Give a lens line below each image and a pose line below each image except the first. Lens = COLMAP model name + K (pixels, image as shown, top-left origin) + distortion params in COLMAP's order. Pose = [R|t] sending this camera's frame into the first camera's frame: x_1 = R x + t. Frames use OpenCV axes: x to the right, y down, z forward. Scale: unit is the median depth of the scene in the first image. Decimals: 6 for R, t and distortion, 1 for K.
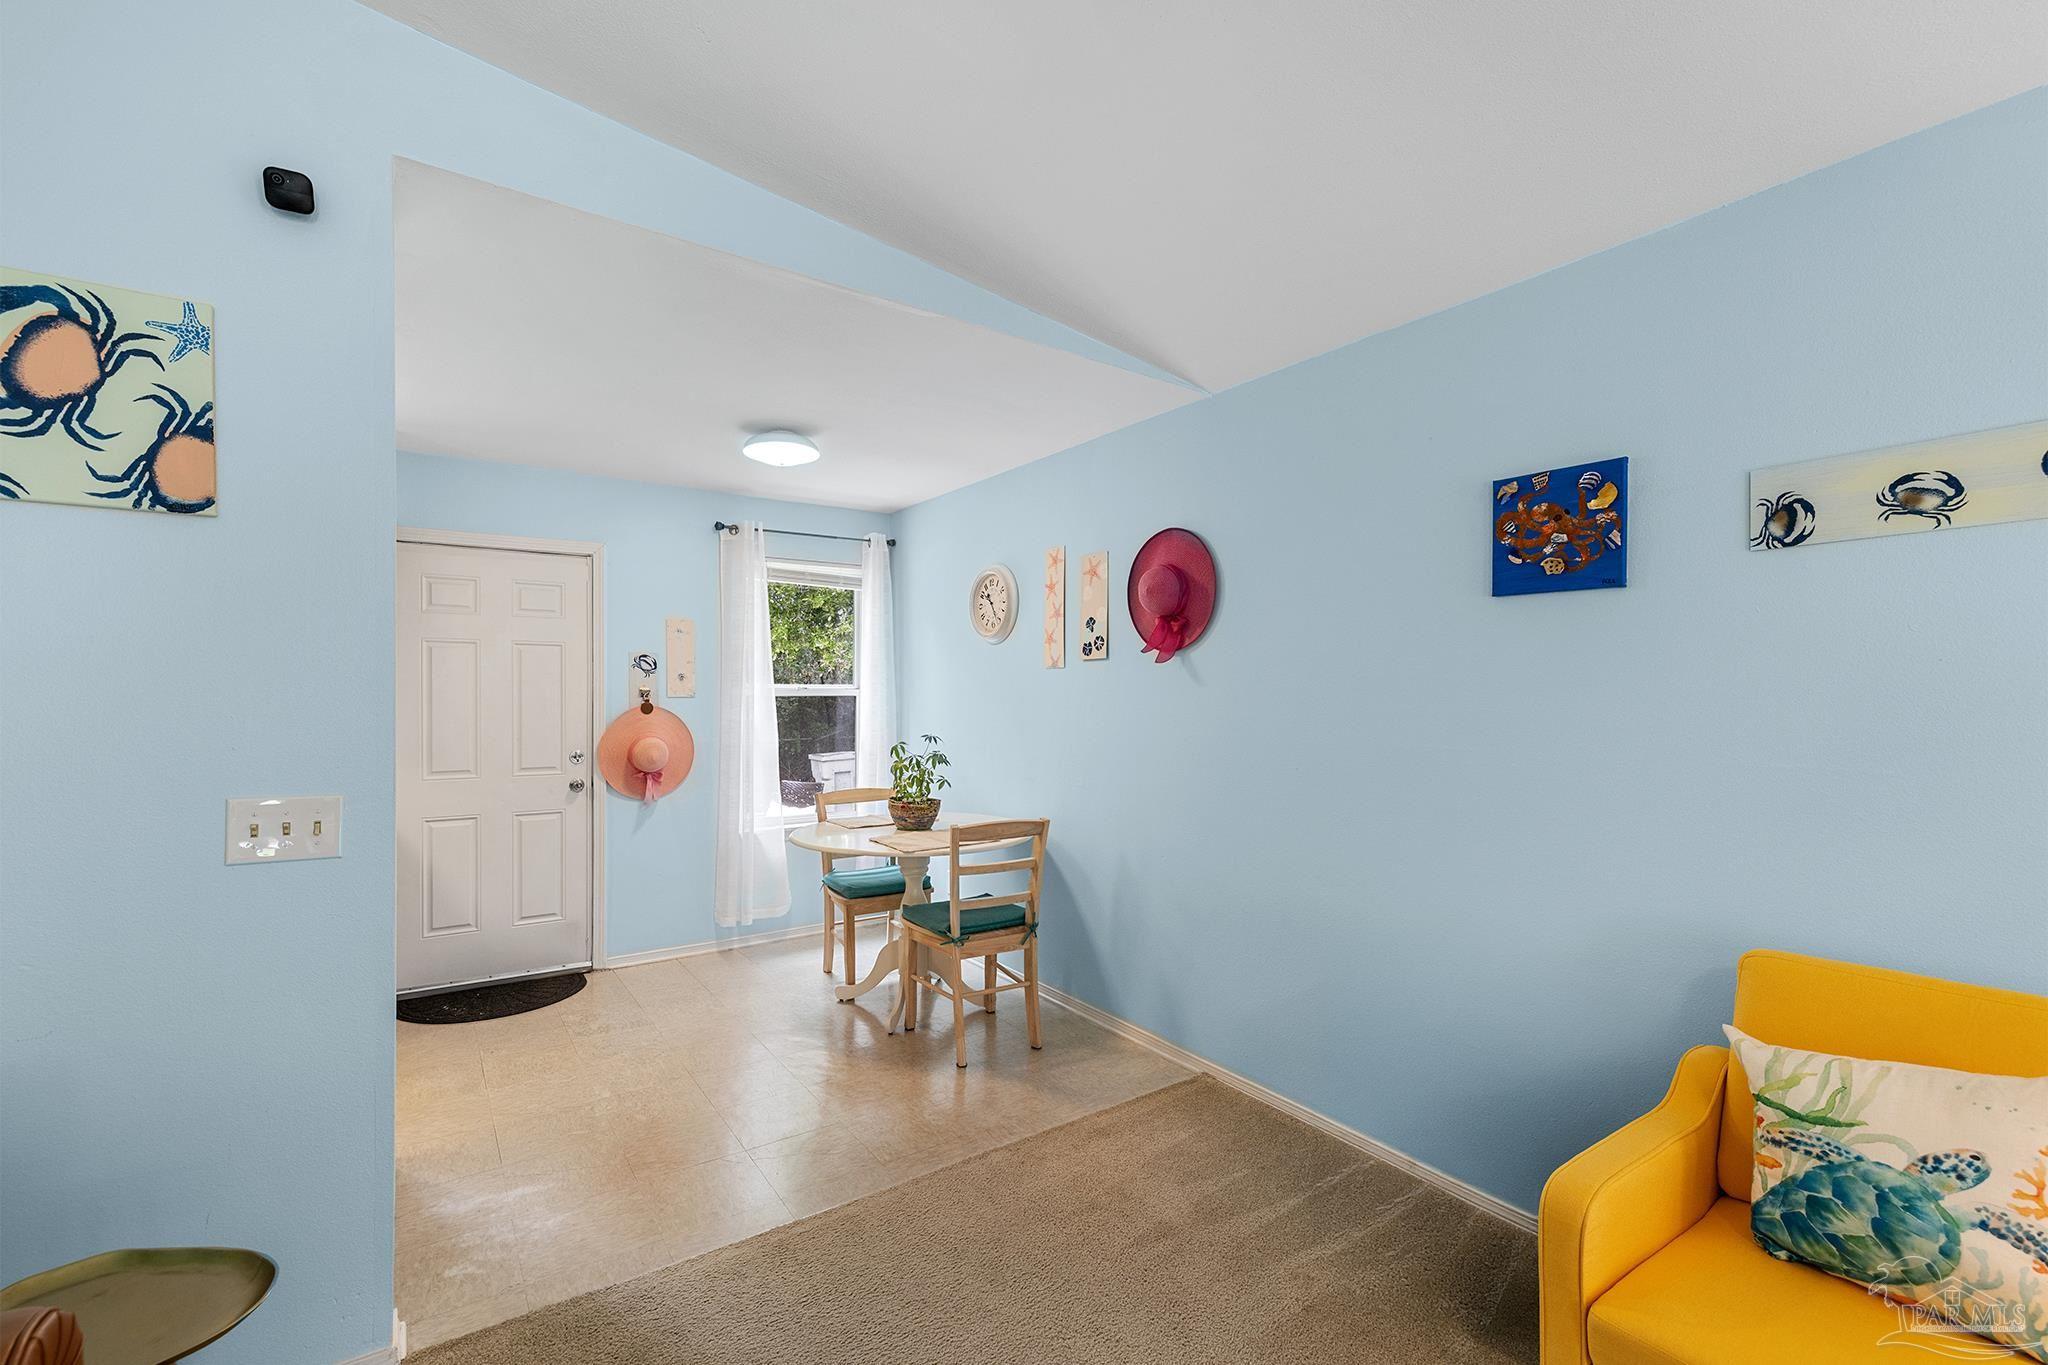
lens RADIAL K [[866.1, 0, 1014.5], [0, 866.1, 707.5], [0, 0, 1]] dist [0.001494, 0.000310]
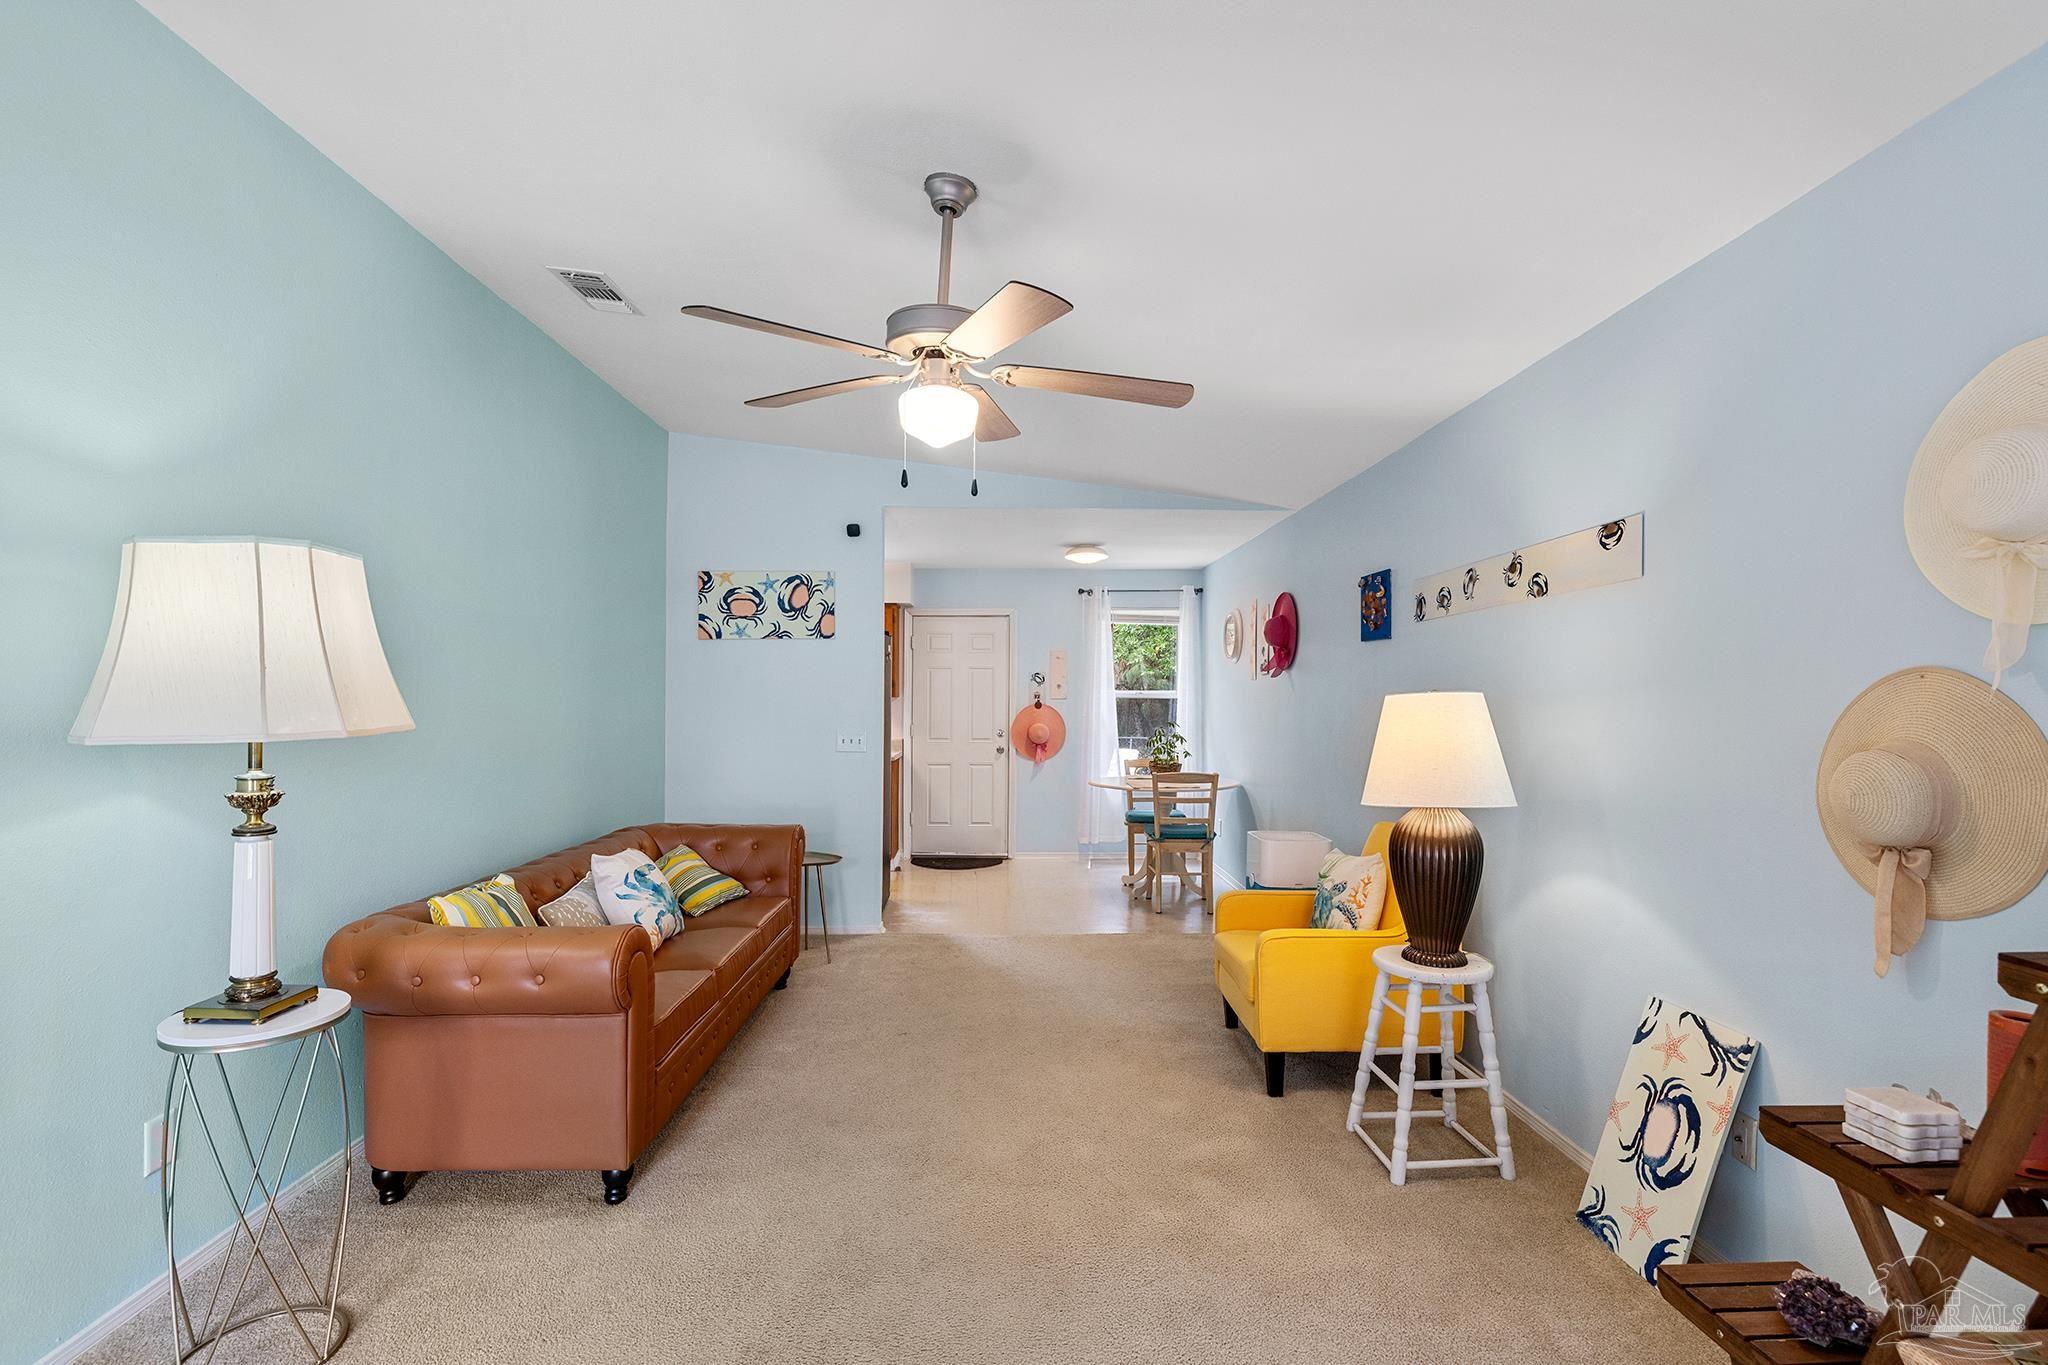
lens RADIAL K [[935.1, 0, 1019.5], [0, 935.1, 706.9], [0, 0, 1]] dist [0.002302, -0.000008]
pose [[0.835362, 0.006039, -0.549667, 0.546312], [-0.009251, 0.999952, -0.003074, 0.010065], [0.549623, 0.007653, 0.835378, -0.530571]]
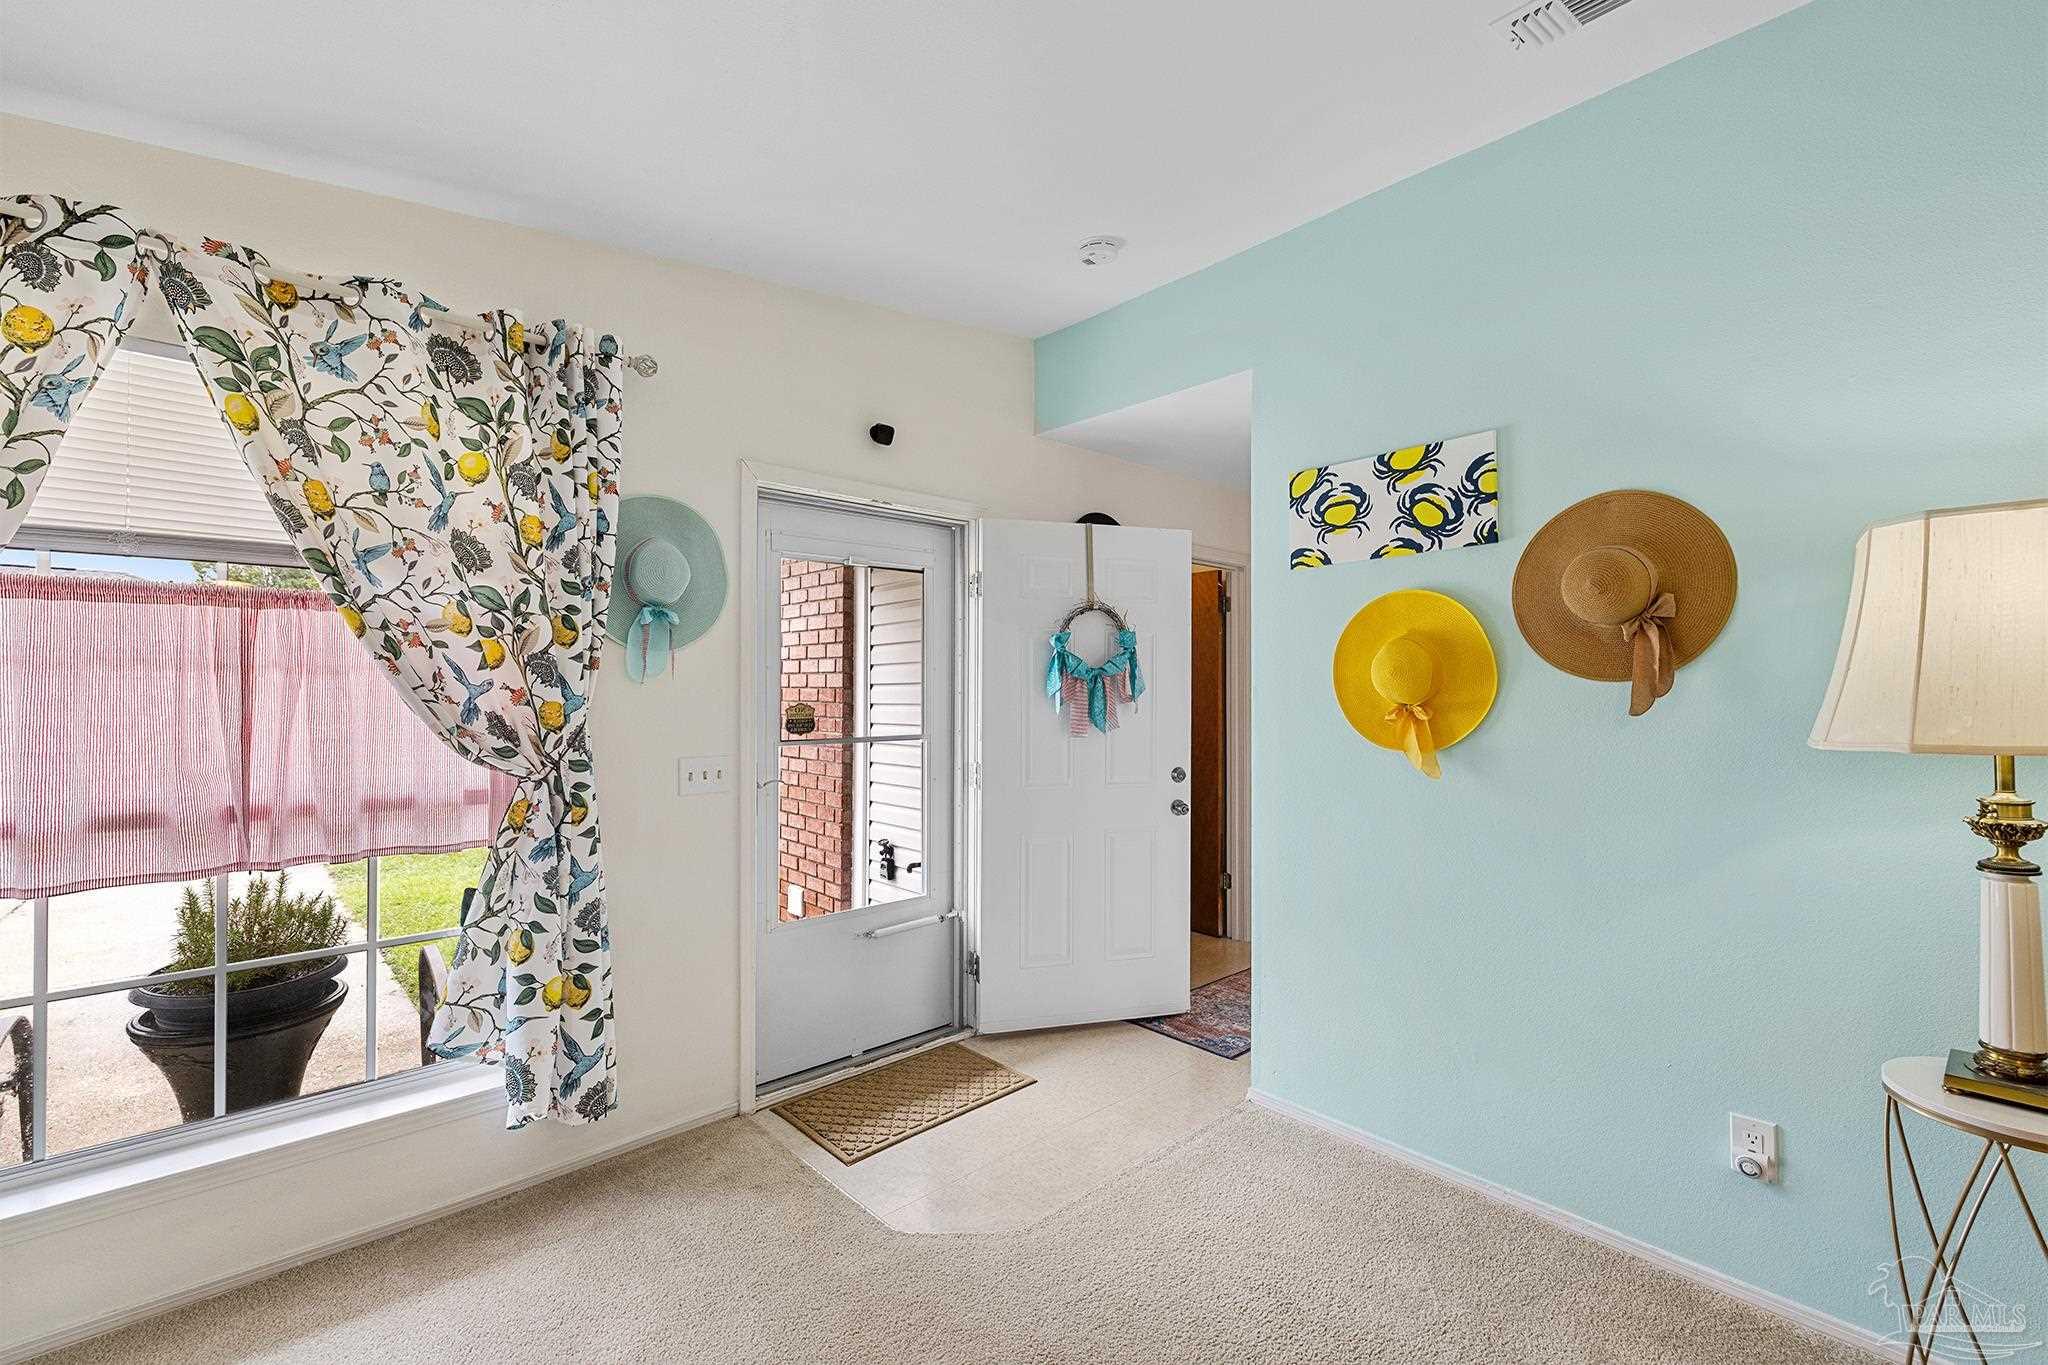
lens RADIAL K [[866.1, 0, 1023.3], [0, 866.1, 684.8], [0, 0, 1]] dist [0.001494, 0.000310]
pose [[-0.991041, -0.006095, -0.133422, 0.416839], [-0.007008, 0.999955, 0.006376, 0.001544], [0.133377, 0.007254, -0.991039, -0.082247]]
